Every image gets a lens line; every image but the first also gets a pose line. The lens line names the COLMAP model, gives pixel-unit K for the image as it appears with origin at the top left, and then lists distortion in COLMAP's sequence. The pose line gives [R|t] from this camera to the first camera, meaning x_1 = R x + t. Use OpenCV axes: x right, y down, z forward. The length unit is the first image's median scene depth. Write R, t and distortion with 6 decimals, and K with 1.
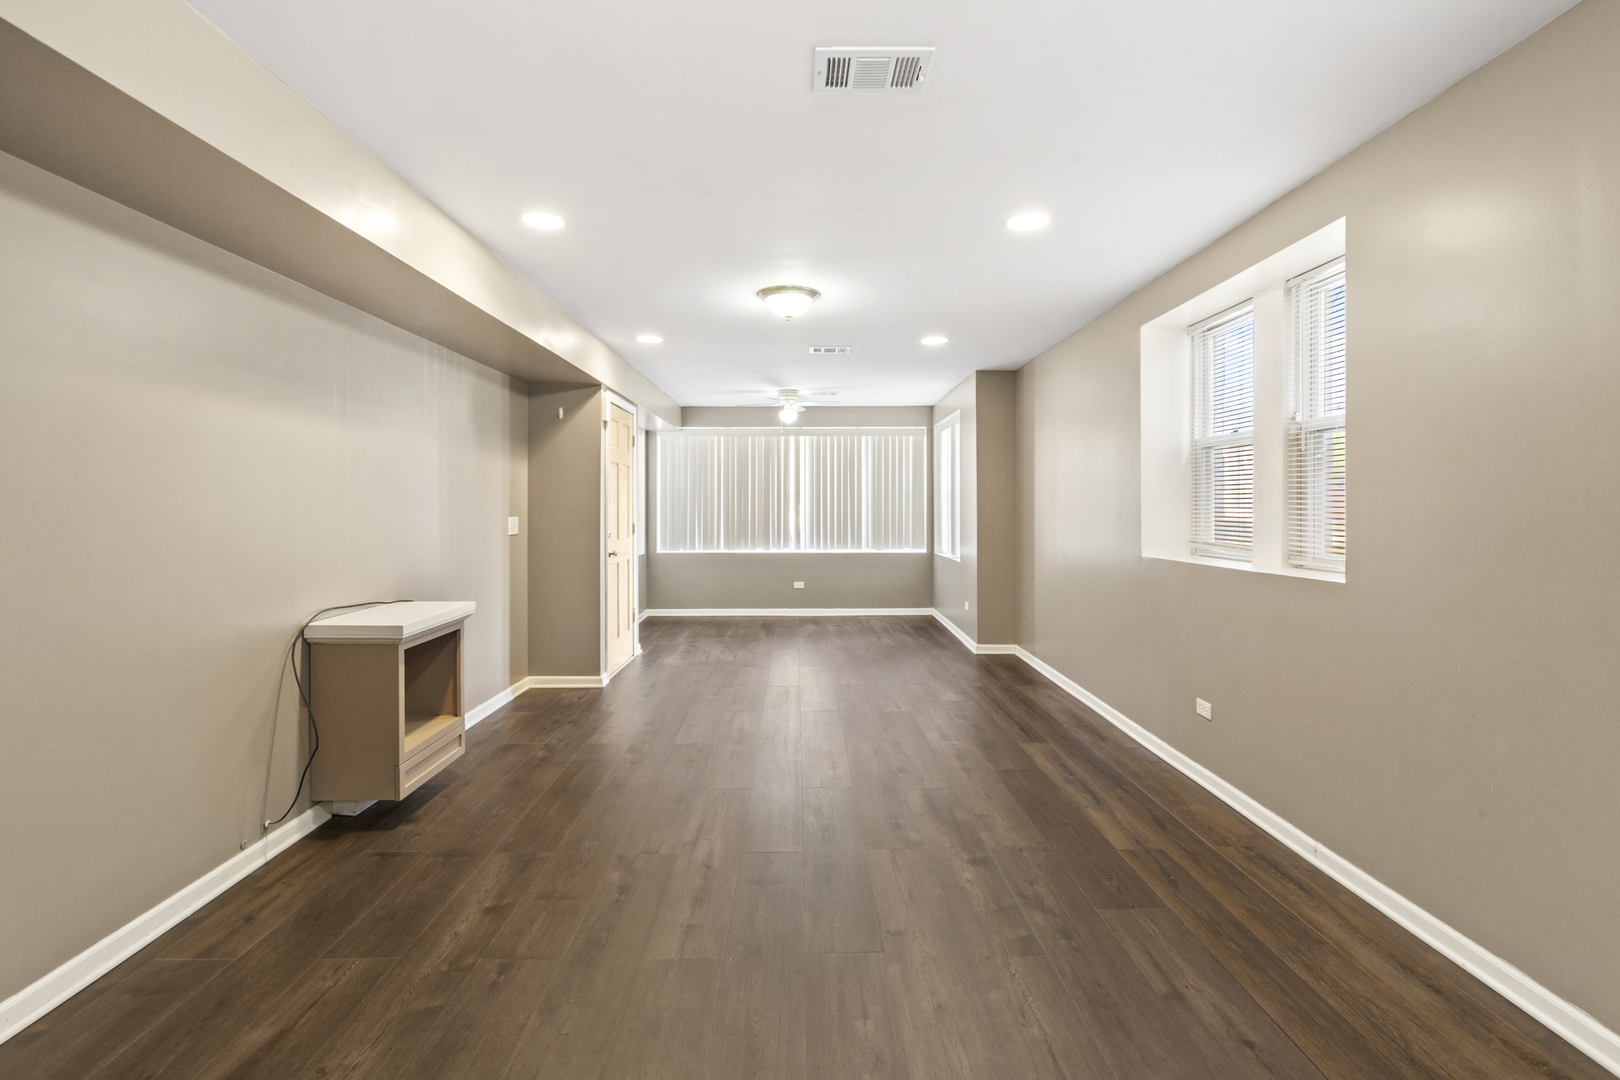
lens RADIAL K [[739.6, 0, 801.2], [0, 739.6, 507.2], [0, 0, 1]] dist [0.002346, 0.000796]
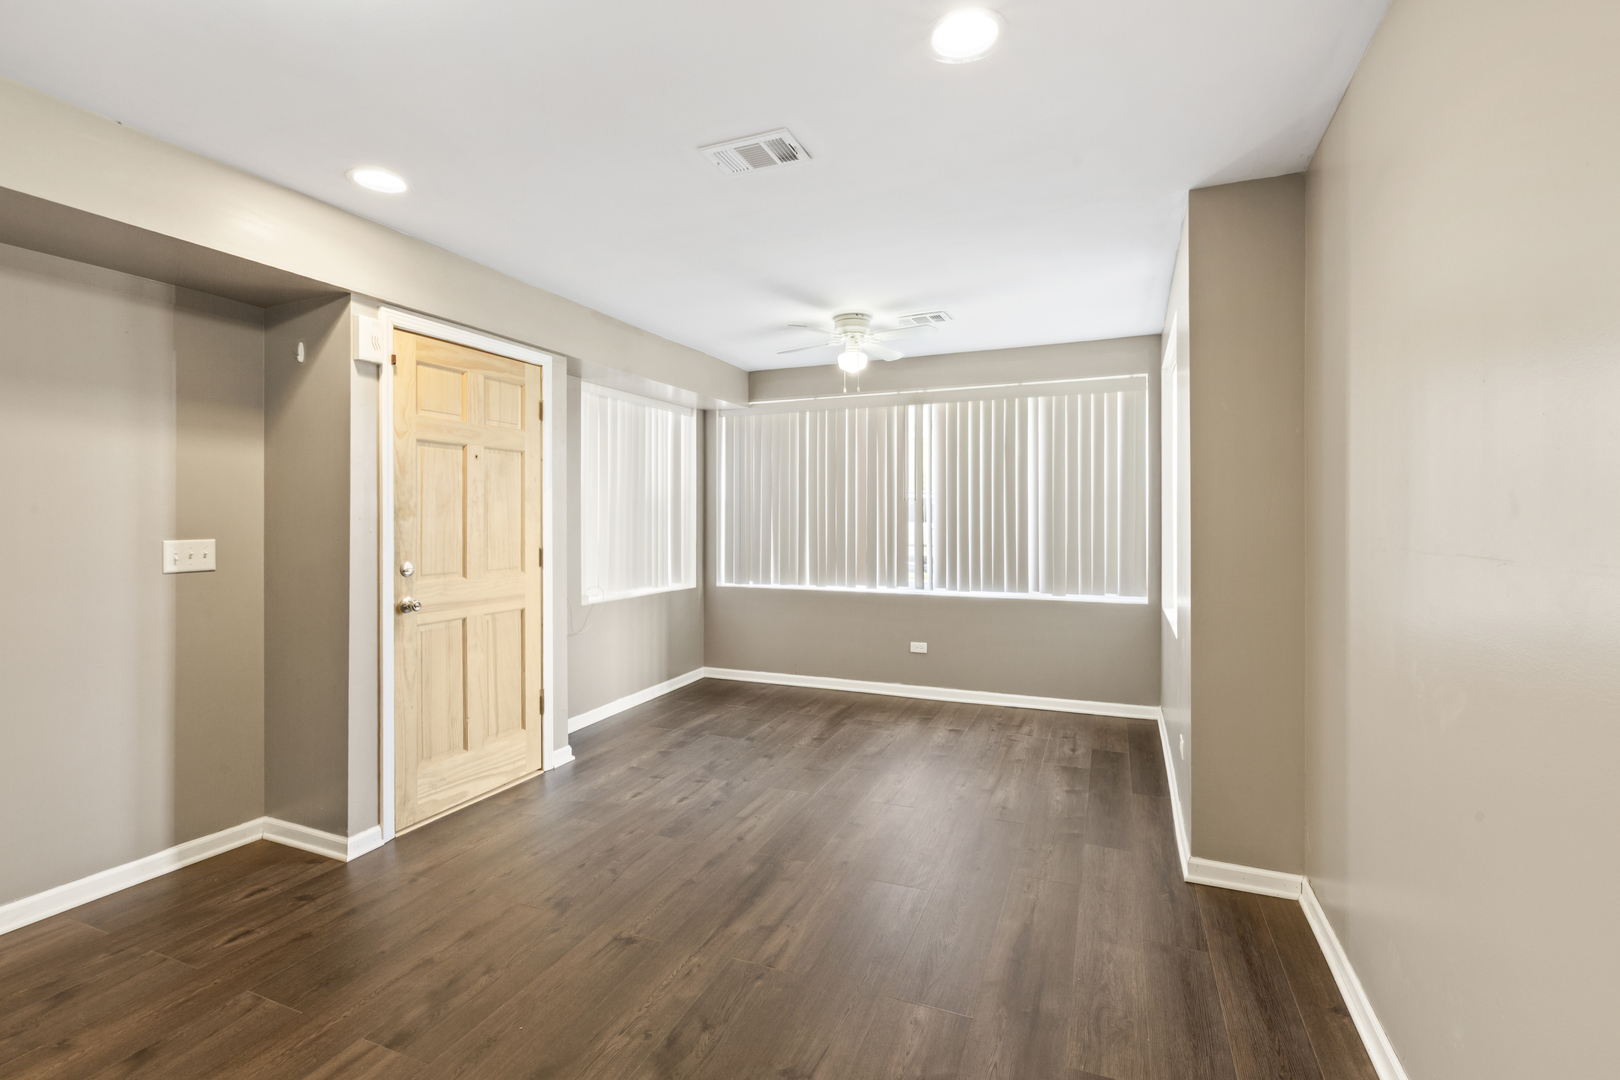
lens RADIAL K [[739.6, 0, 807.5], [0, 739.6, 527.5], [0, 0, 1]] dist [0.002346, 0.000796]
pose [[0.918867, 0.004449, -0.394542, 0.152687], [0.000240, 0.999930, 0.011836, -0.001597], [0.394567, -0.010970, 0.918802, 0.397778]]
